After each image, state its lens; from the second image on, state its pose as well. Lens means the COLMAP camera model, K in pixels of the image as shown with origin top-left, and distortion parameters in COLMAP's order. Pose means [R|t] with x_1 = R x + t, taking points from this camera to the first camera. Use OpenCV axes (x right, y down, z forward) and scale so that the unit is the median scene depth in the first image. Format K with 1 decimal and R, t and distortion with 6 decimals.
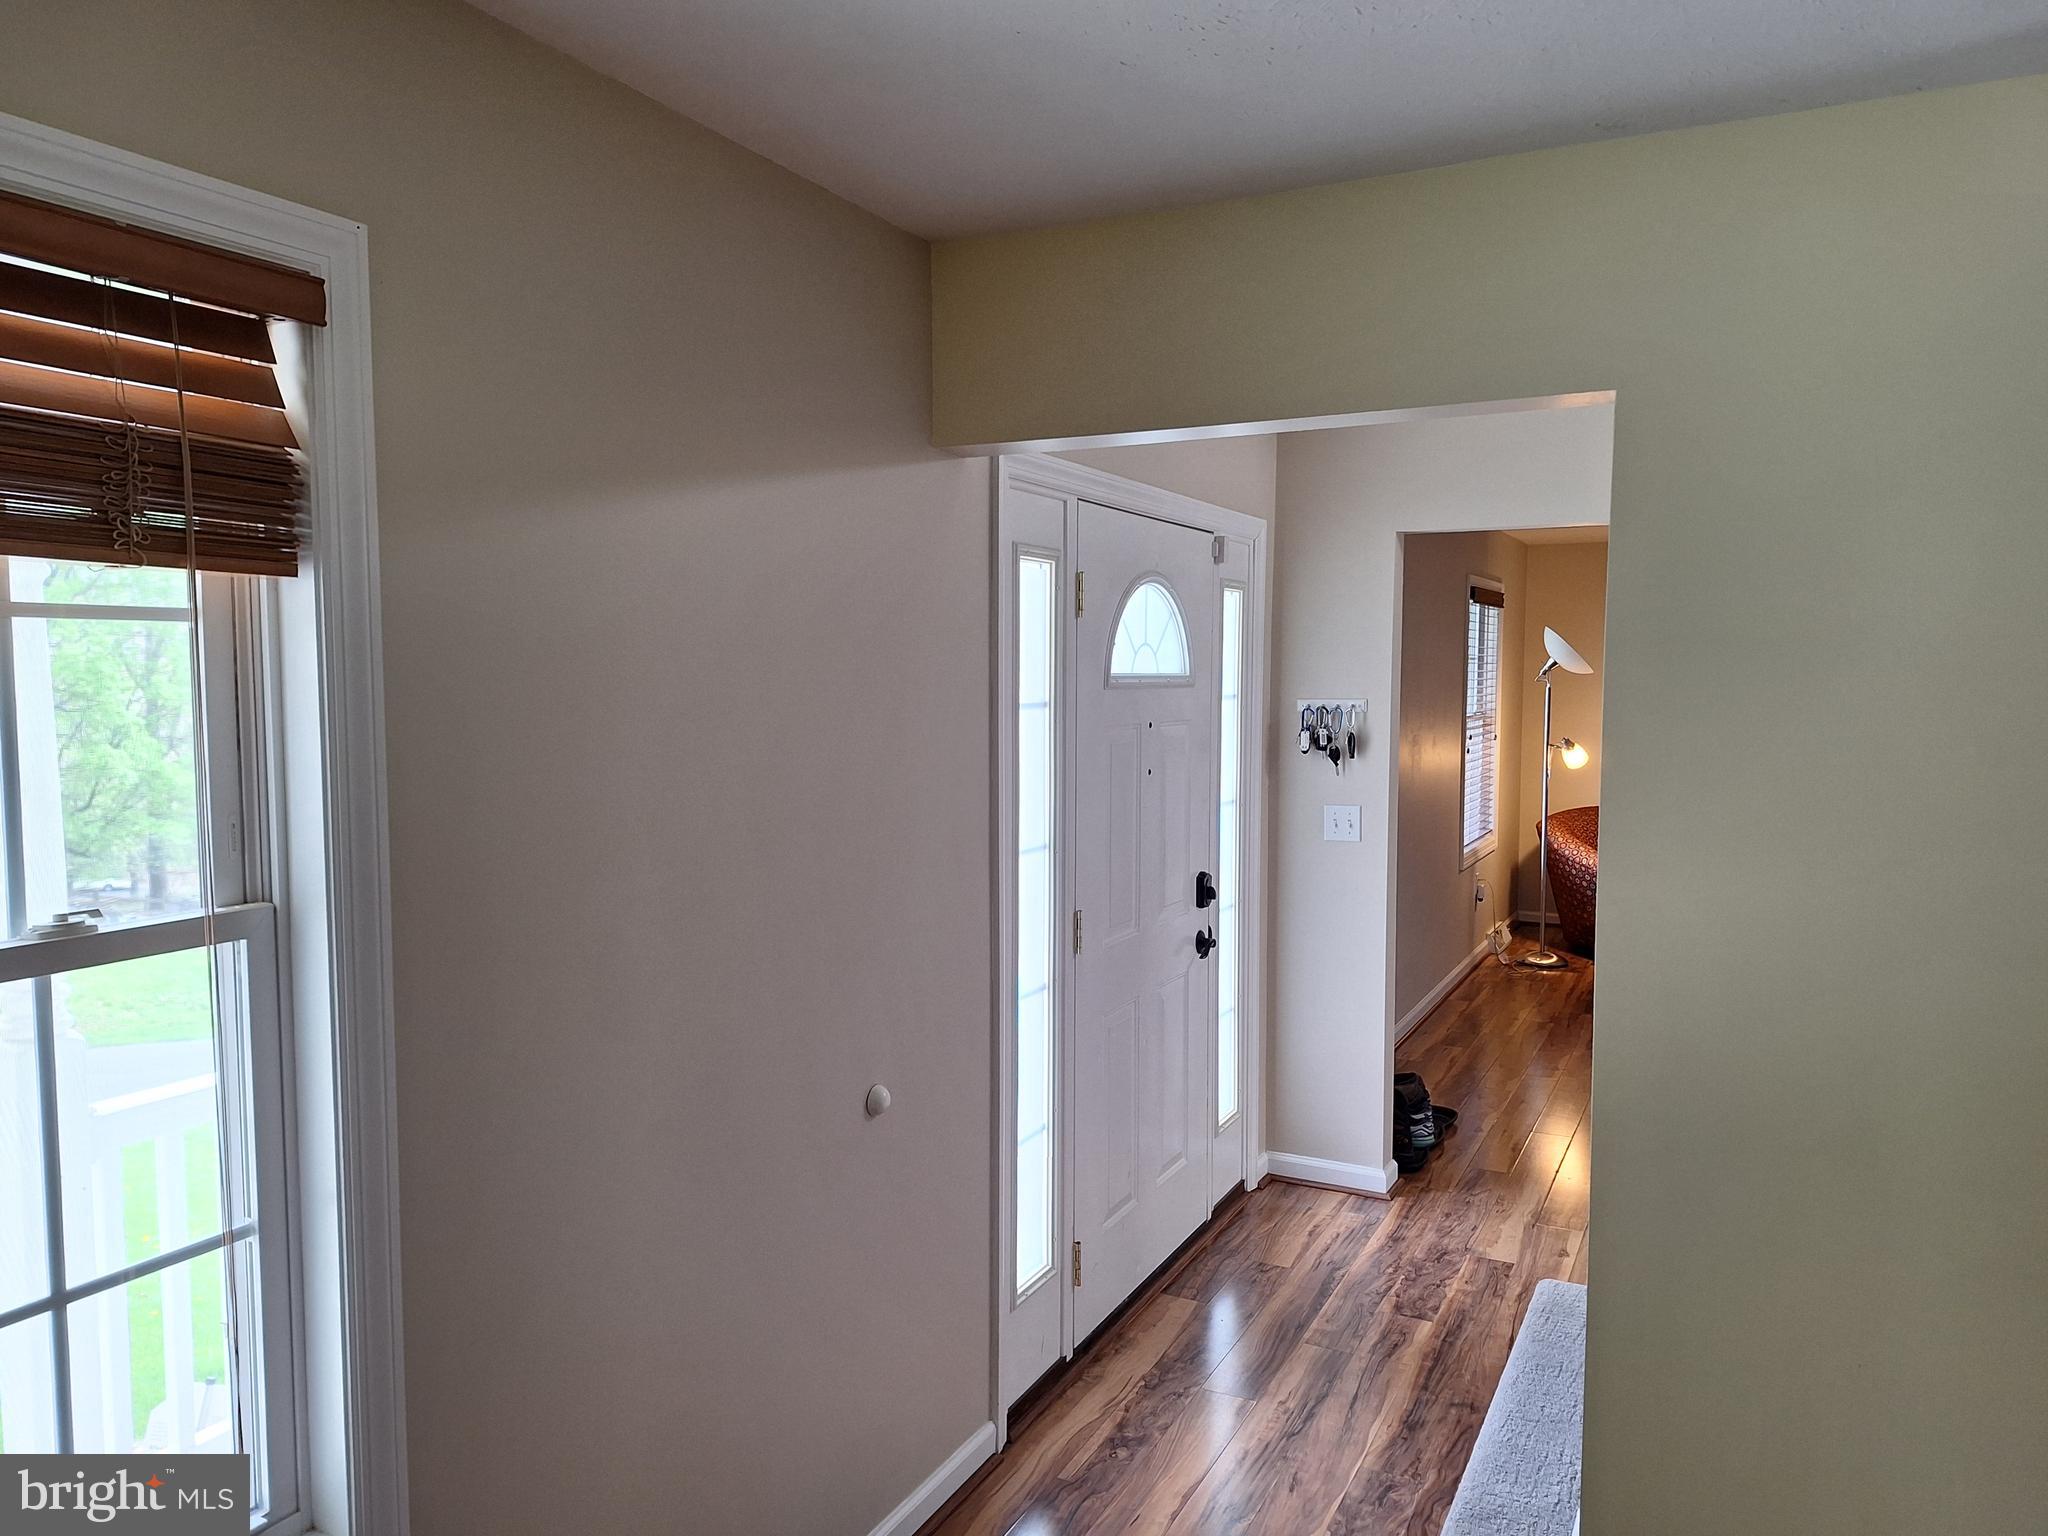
lens RADIAL K [[1446.2, 0, 1031.1], [0, 1446.2, 780.5], [0, 0, 1]] dist [0.132480, -0.171501]
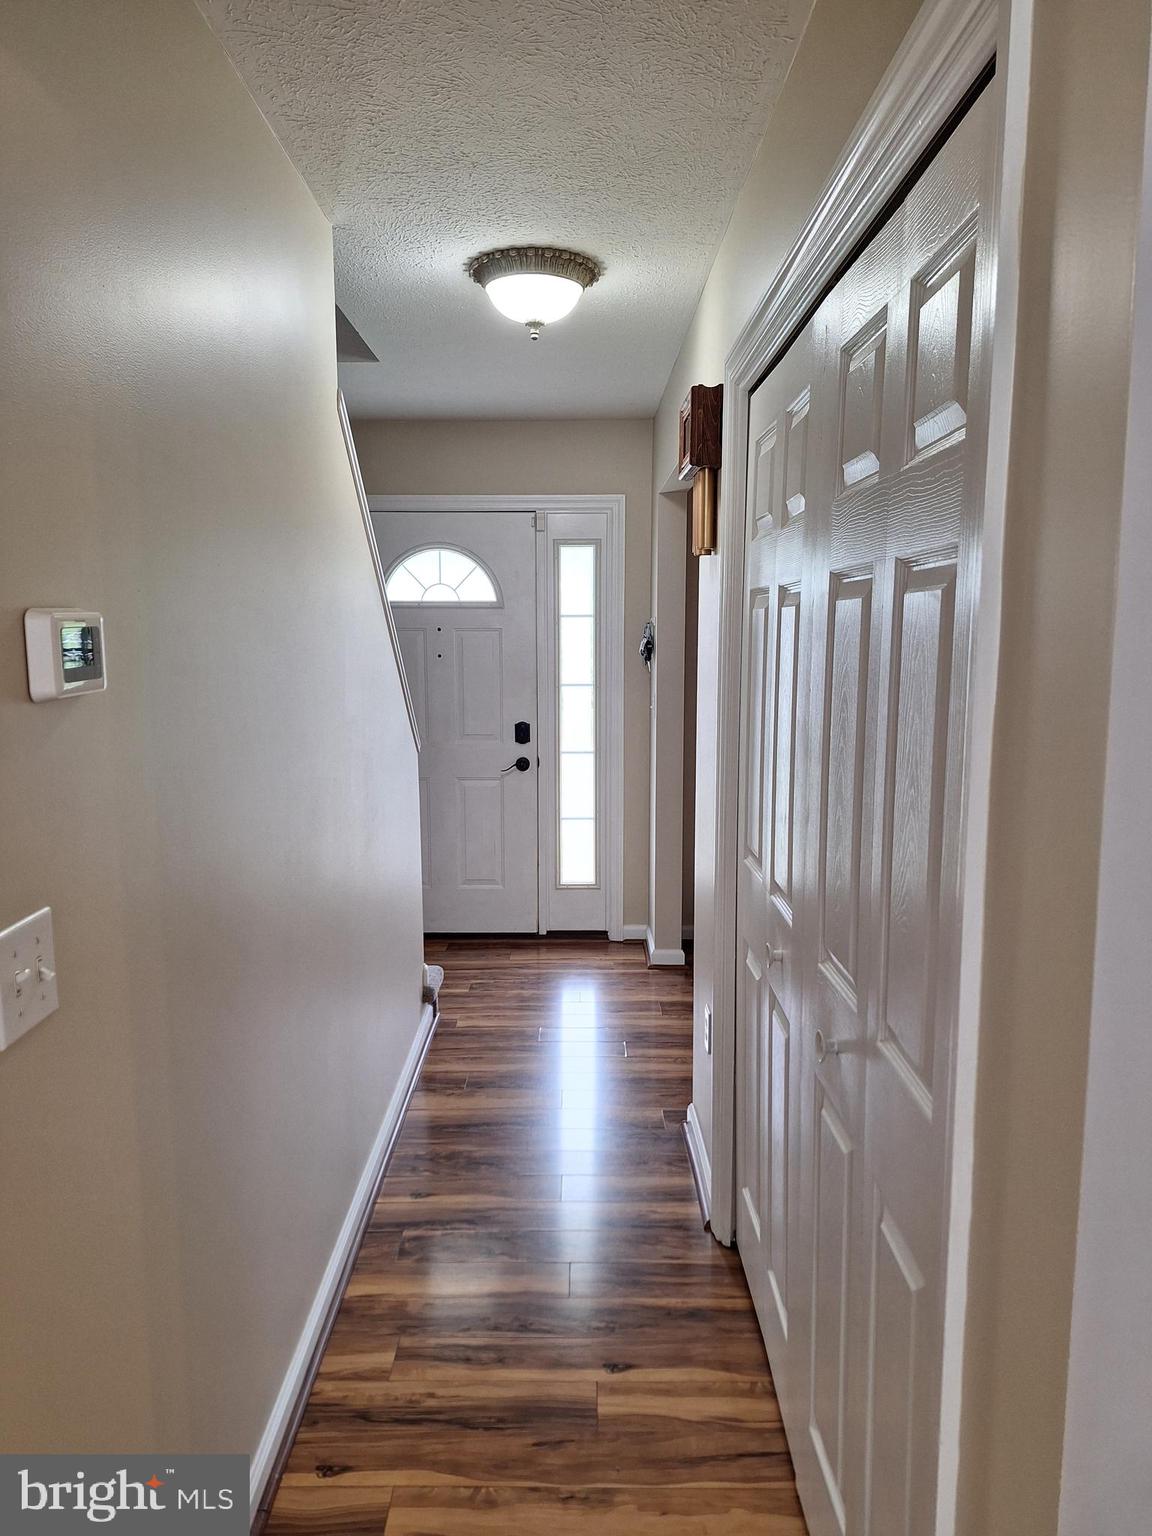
lens RADIAL K [[1084.7, 0, 576.0], [0, 1084.7, 768.0], [0, 0, 1]] dist [0.132480, -0.171501]
pose [[0.448951, 0.114014, -0.886253, 1.247970], [-0.063620, 0.993388, 0.095568, -0.007015], [0.891289, 0.013478, 0.453236, 0.492843]]
